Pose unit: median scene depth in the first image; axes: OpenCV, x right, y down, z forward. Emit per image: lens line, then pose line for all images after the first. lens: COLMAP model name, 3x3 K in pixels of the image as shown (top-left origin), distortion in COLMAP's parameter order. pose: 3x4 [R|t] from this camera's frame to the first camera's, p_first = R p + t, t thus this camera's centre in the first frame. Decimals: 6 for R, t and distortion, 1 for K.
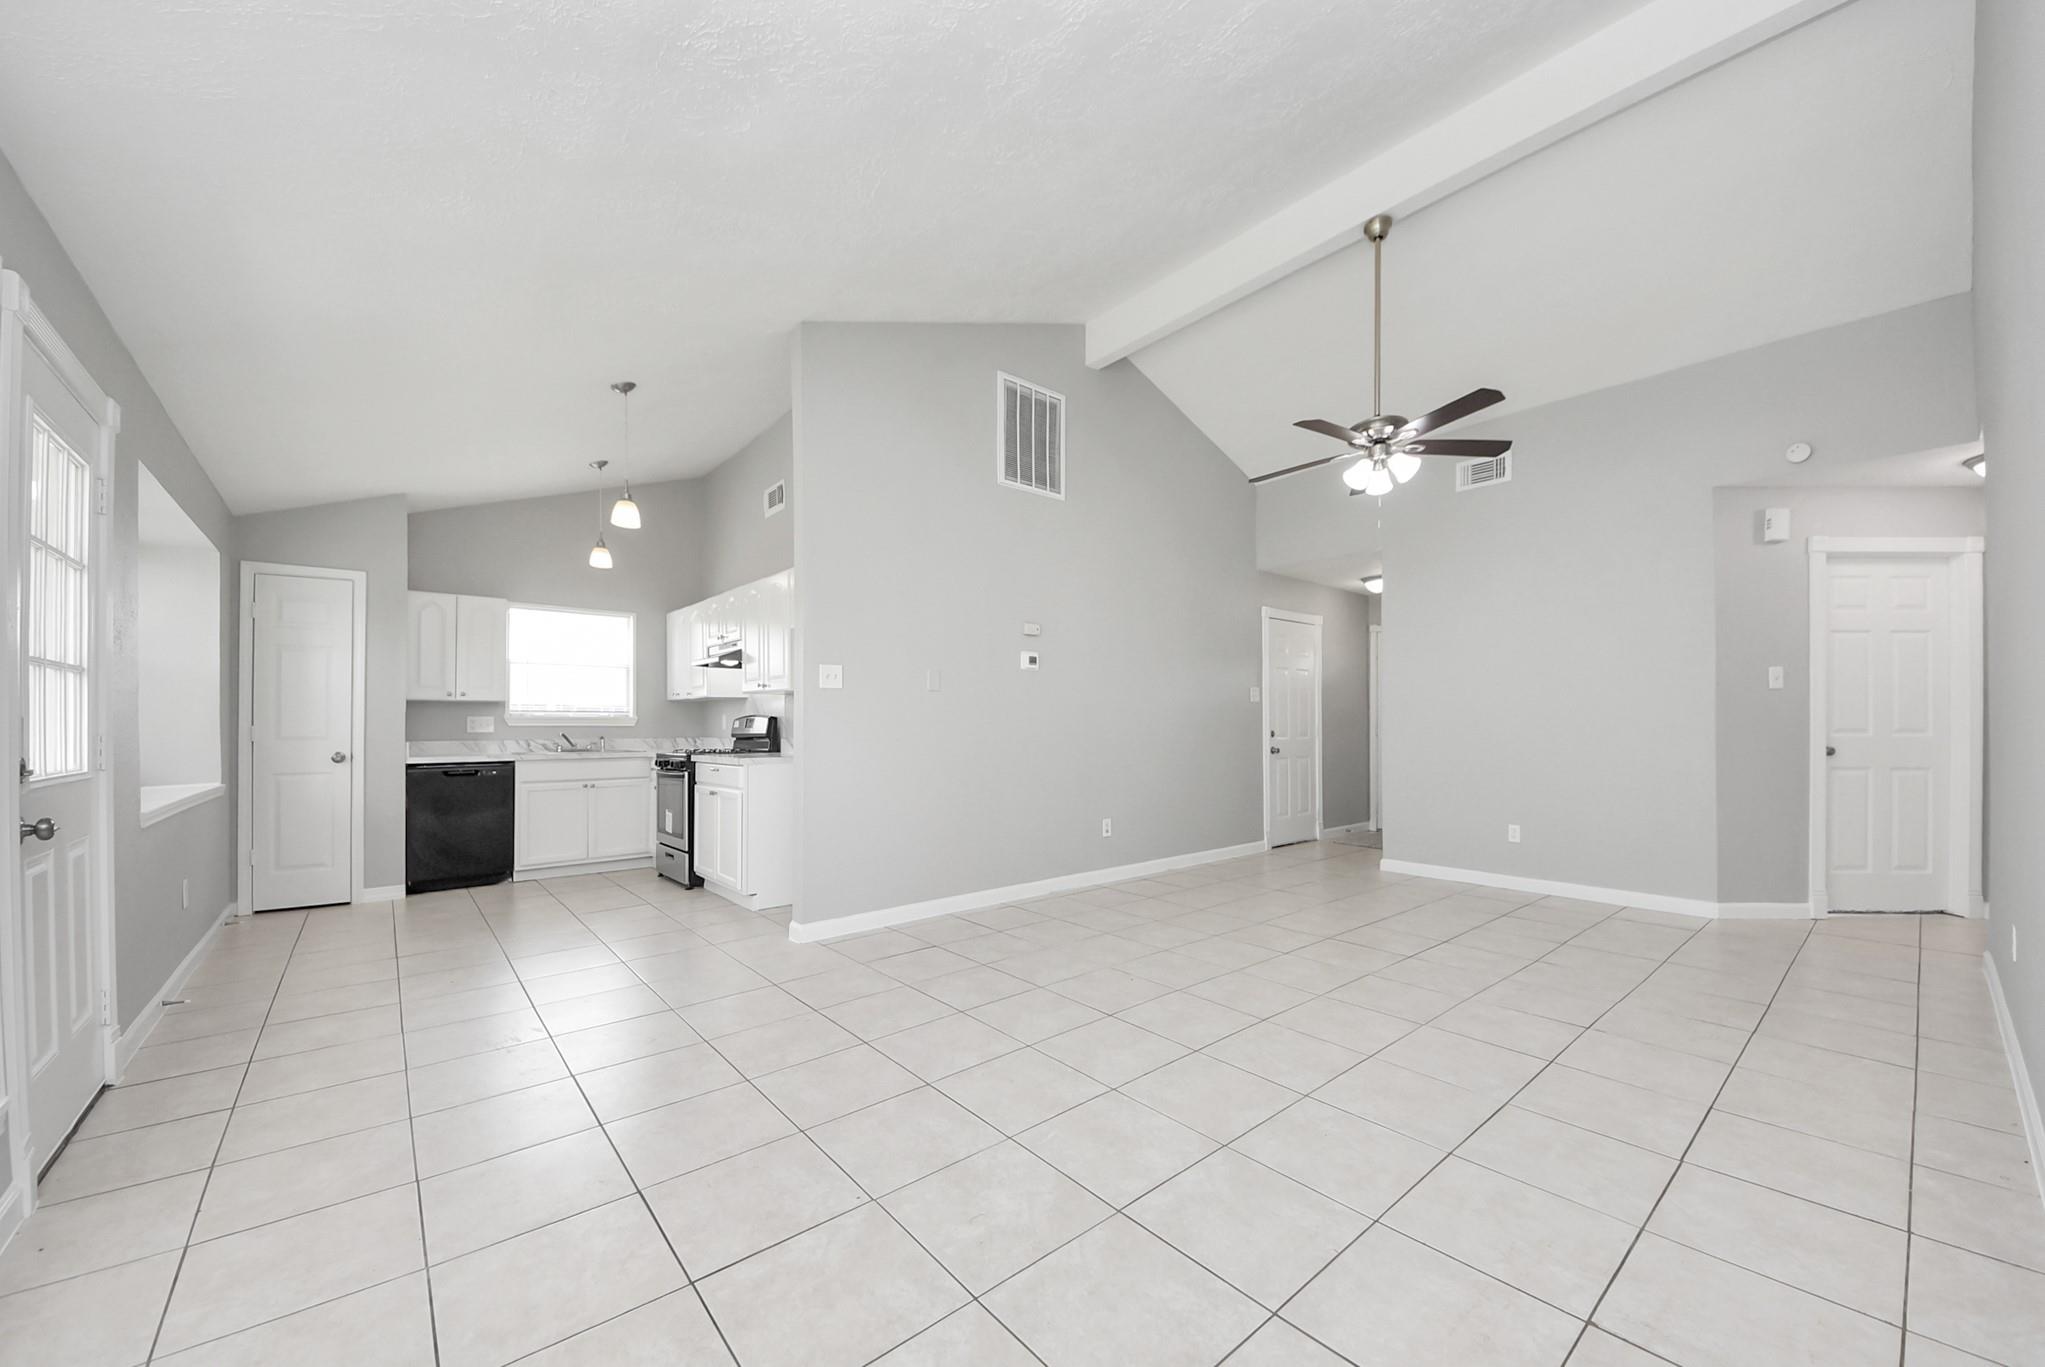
lens RADIAL K [[763.9, 0, 1104.2], [0, 763.9, 718.2], [0, 0, 1]] dist [-0.001705, -0.002350]
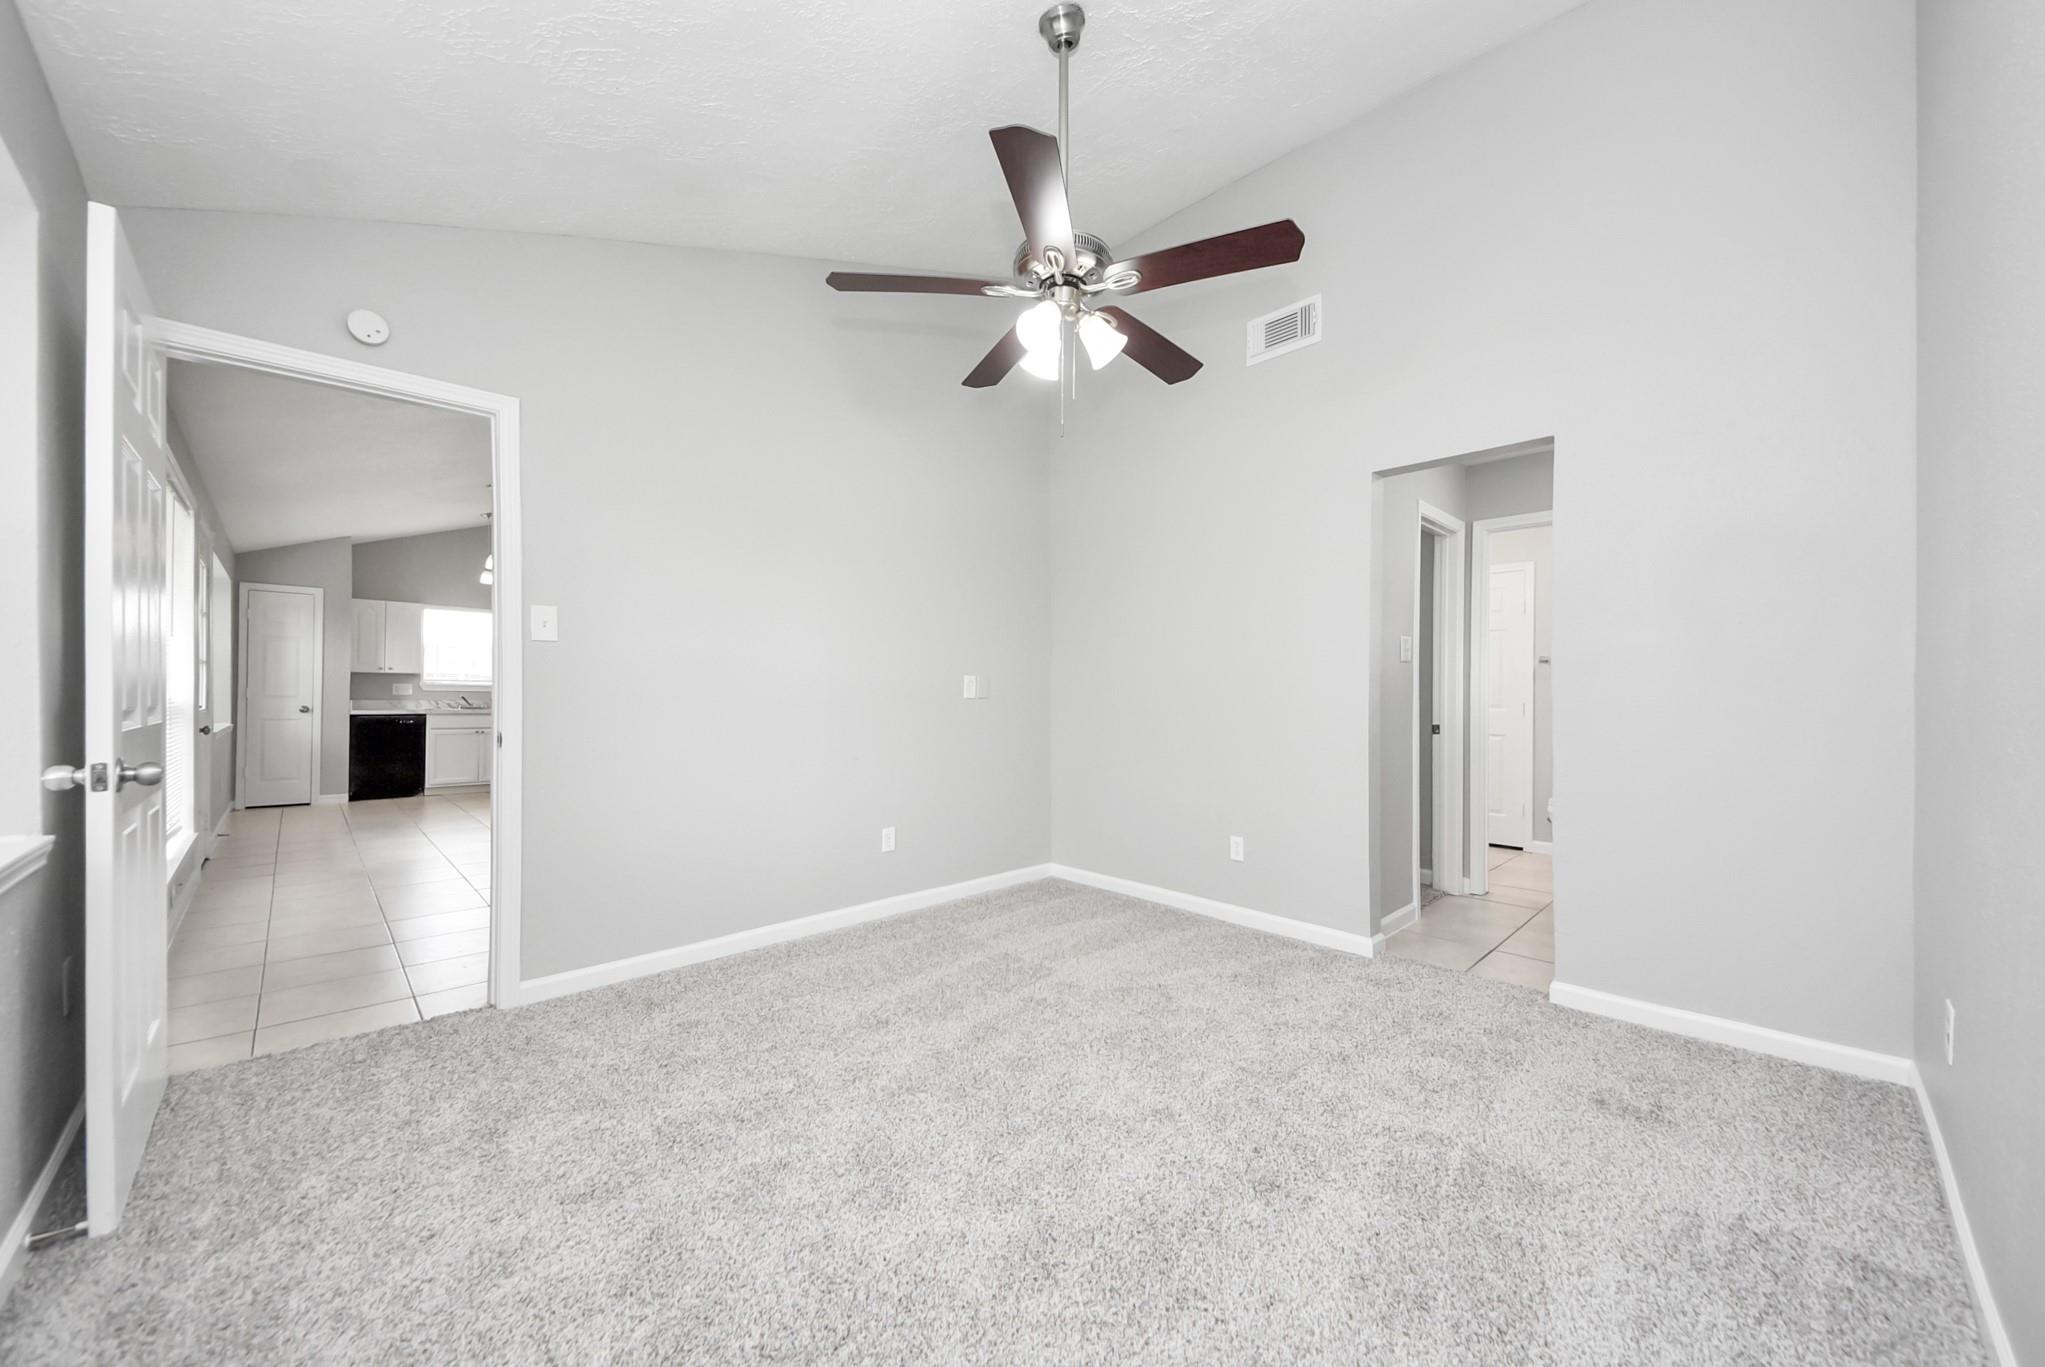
lens RADIAL K [[763.9, 0, 1091.5], [0, 763.9, 692.0], [0, 0, 1]] dist [-0.001705, -0.002350]
pose [[0.999101, 0.012593, 0.040487, 0.461756], [-0.012659, 0.999919, 0.001382, -0.005073], [-0.040466, -0.001893, 0.999179, -0.533662]]
